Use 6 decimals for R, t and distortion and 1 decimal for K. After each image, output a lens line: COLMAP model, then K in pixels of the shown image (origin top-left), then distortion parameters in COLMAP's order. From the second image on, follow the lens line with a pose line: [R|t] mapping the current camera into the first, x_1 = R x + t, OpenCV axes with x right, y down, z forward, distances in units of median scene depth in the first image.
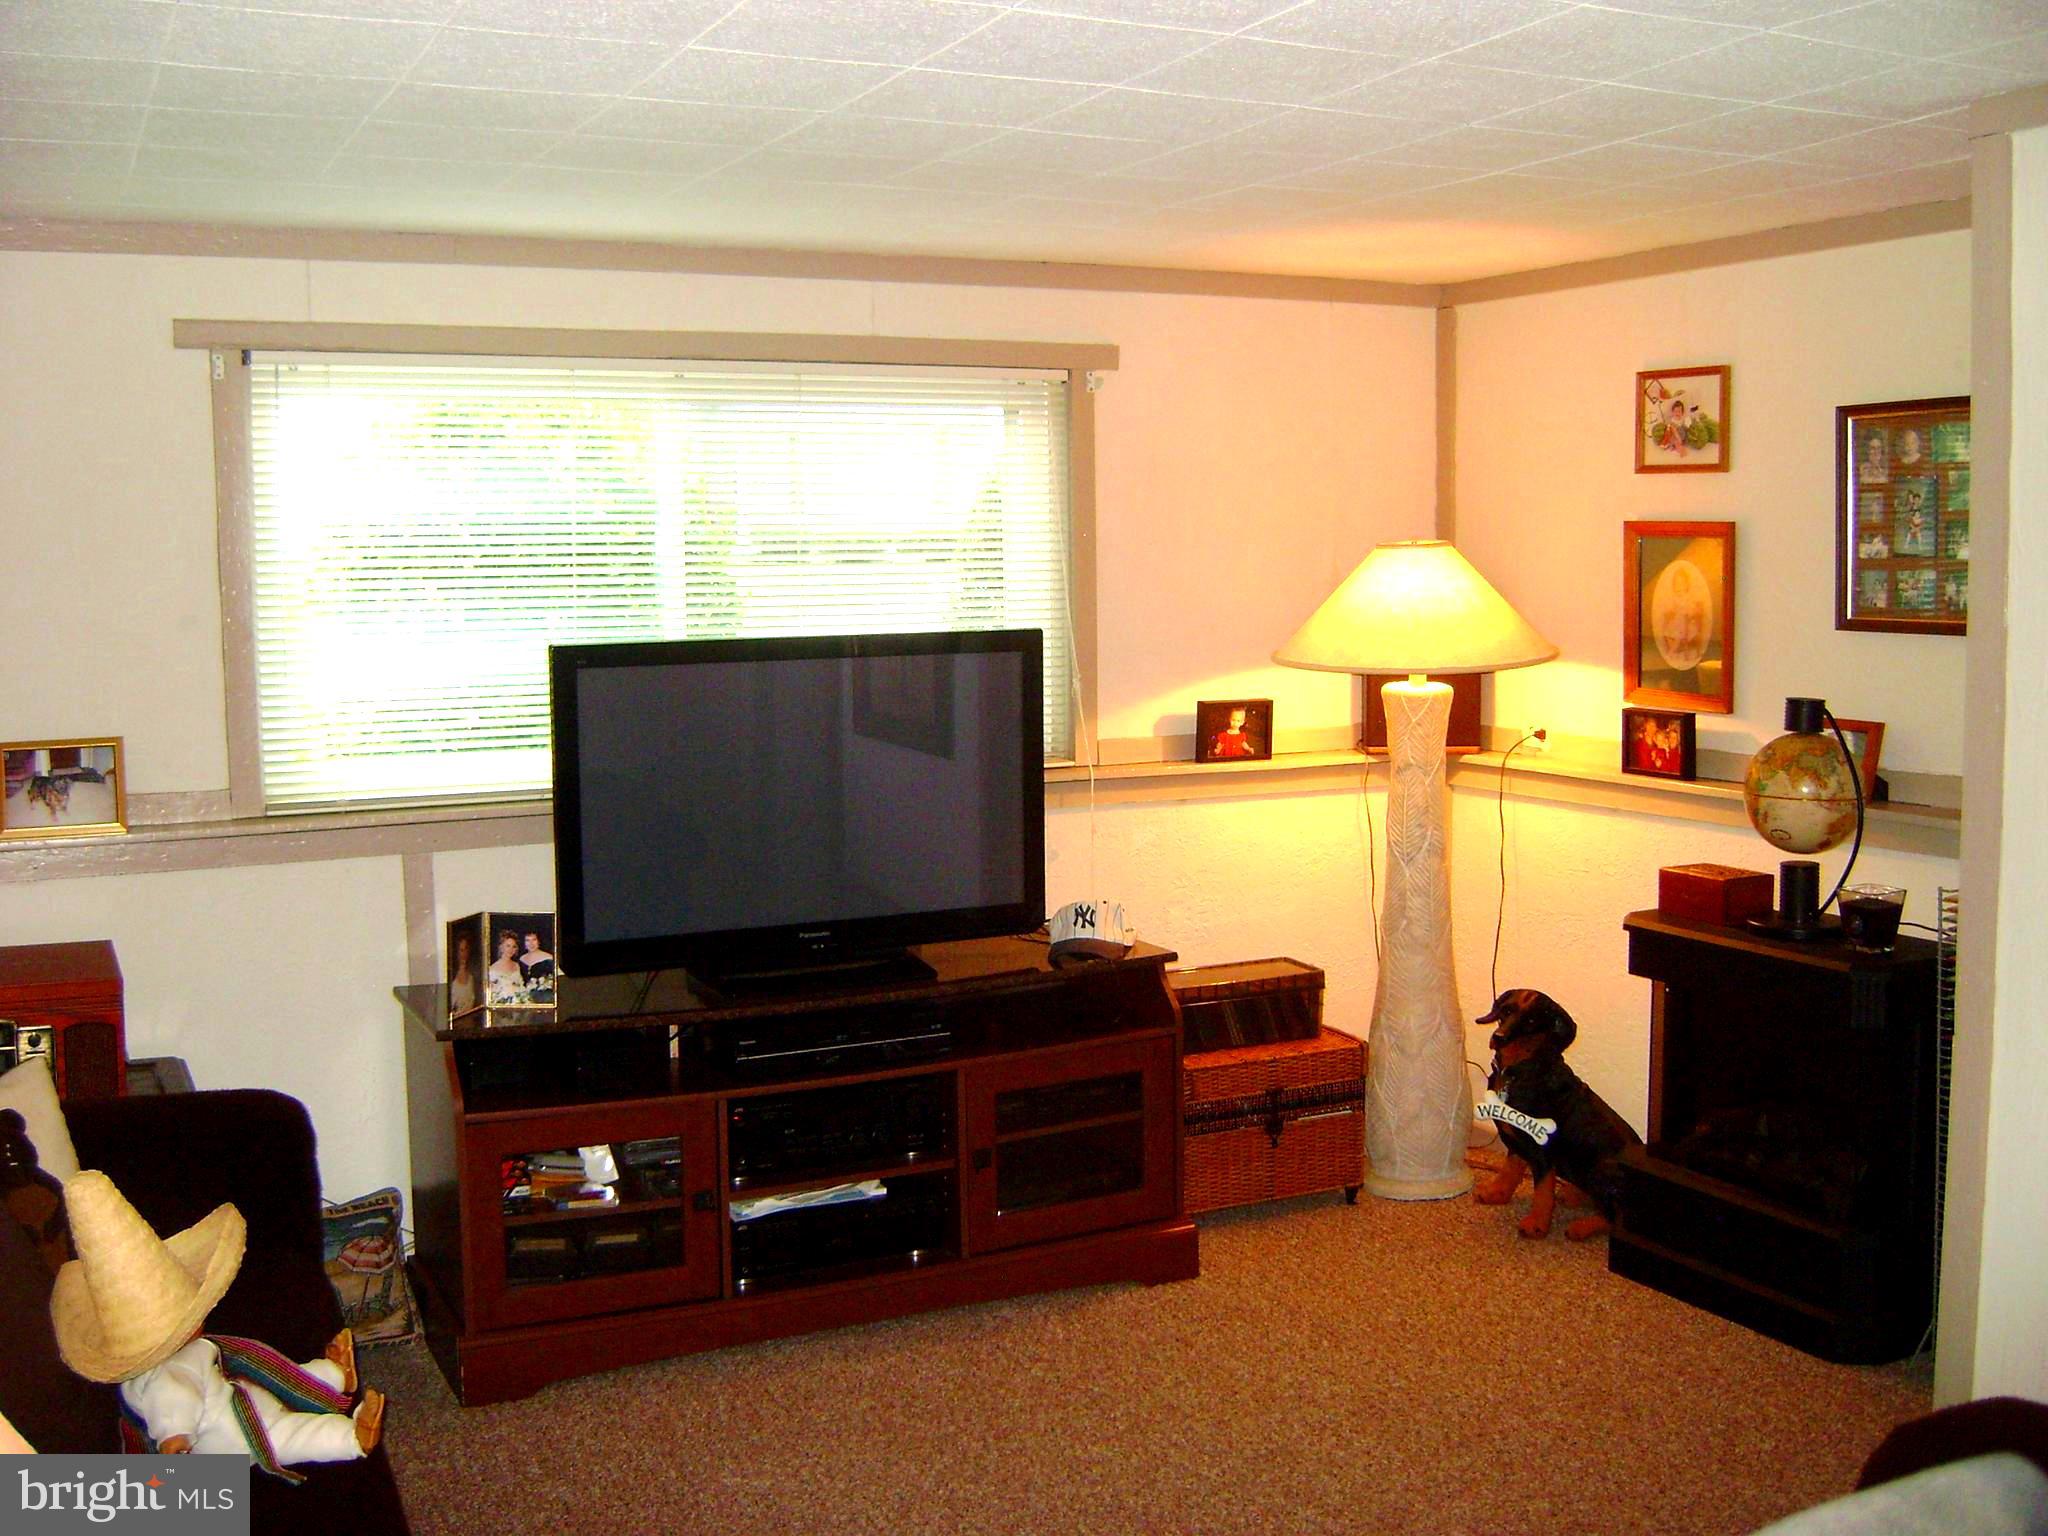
lens RADIAL K [[2122.5, 0, 1024.0], [0, 2122.5, 768.0], [0, 0, 1]] dist [-0.152537, 0.105057]
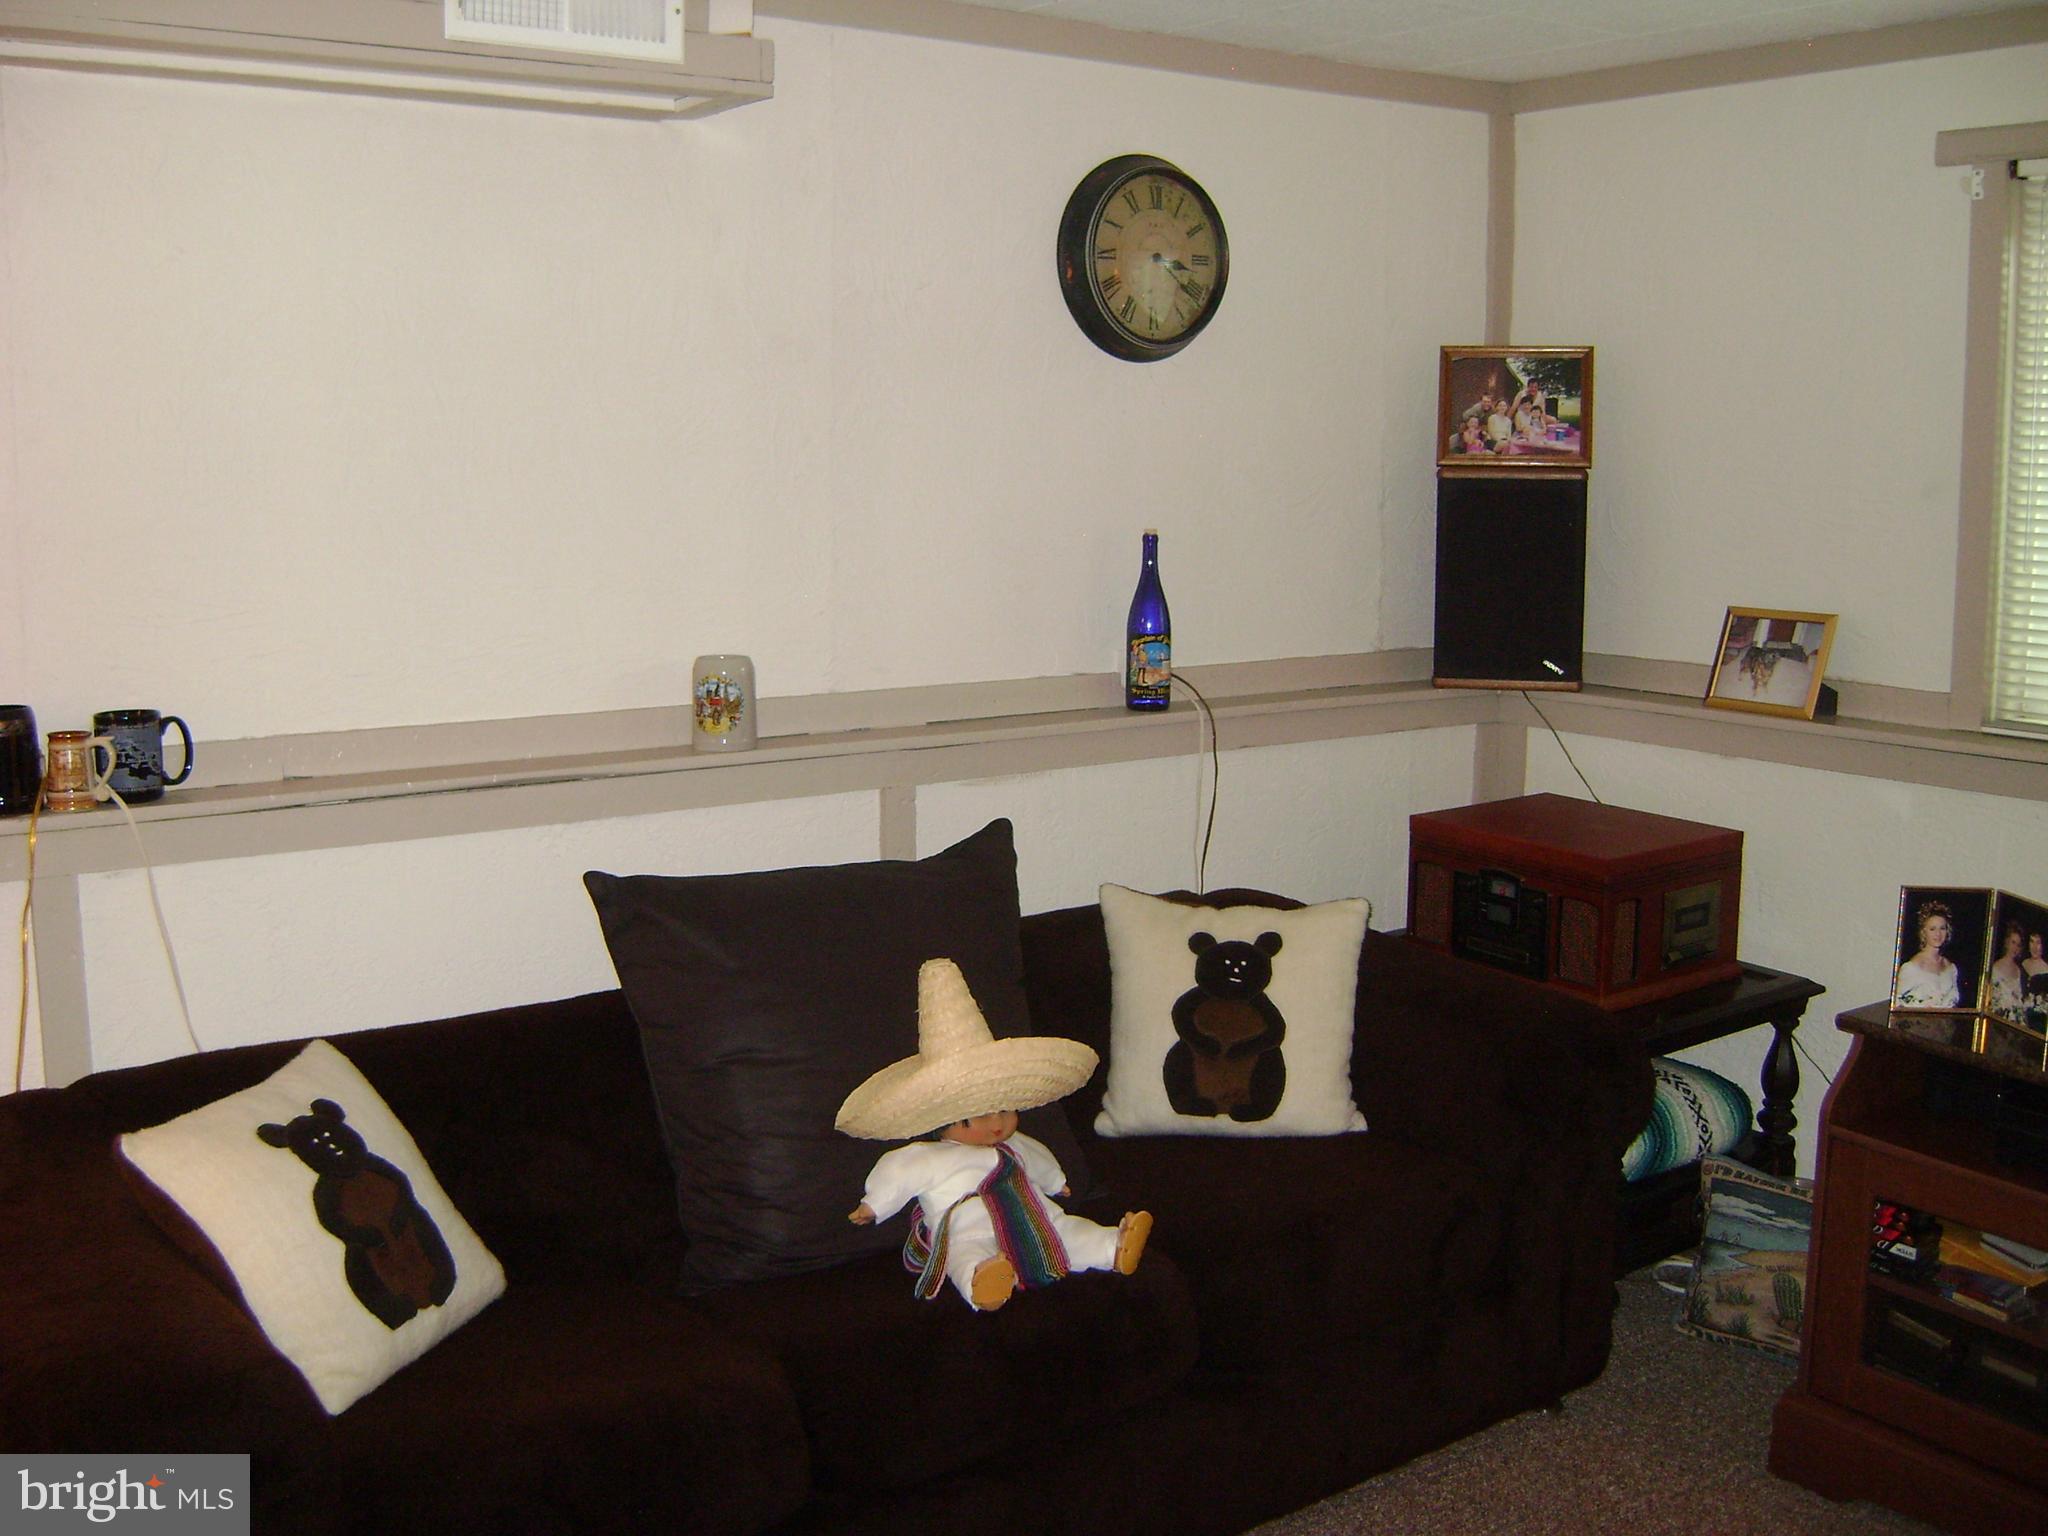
lens RADIAL K [[2122.5, 0, 1024.0], [0, 2122.5, 768.0], [0, 0, 1]] dist [-0.152537, 0.105057]
pose [[0.152877, 0.163288, -0.974662, 0.401420], [-0.102090, 0.983588, 0.148770, -0.048828], [0.982958, 0.076760, 0.167038, 0.526440]]
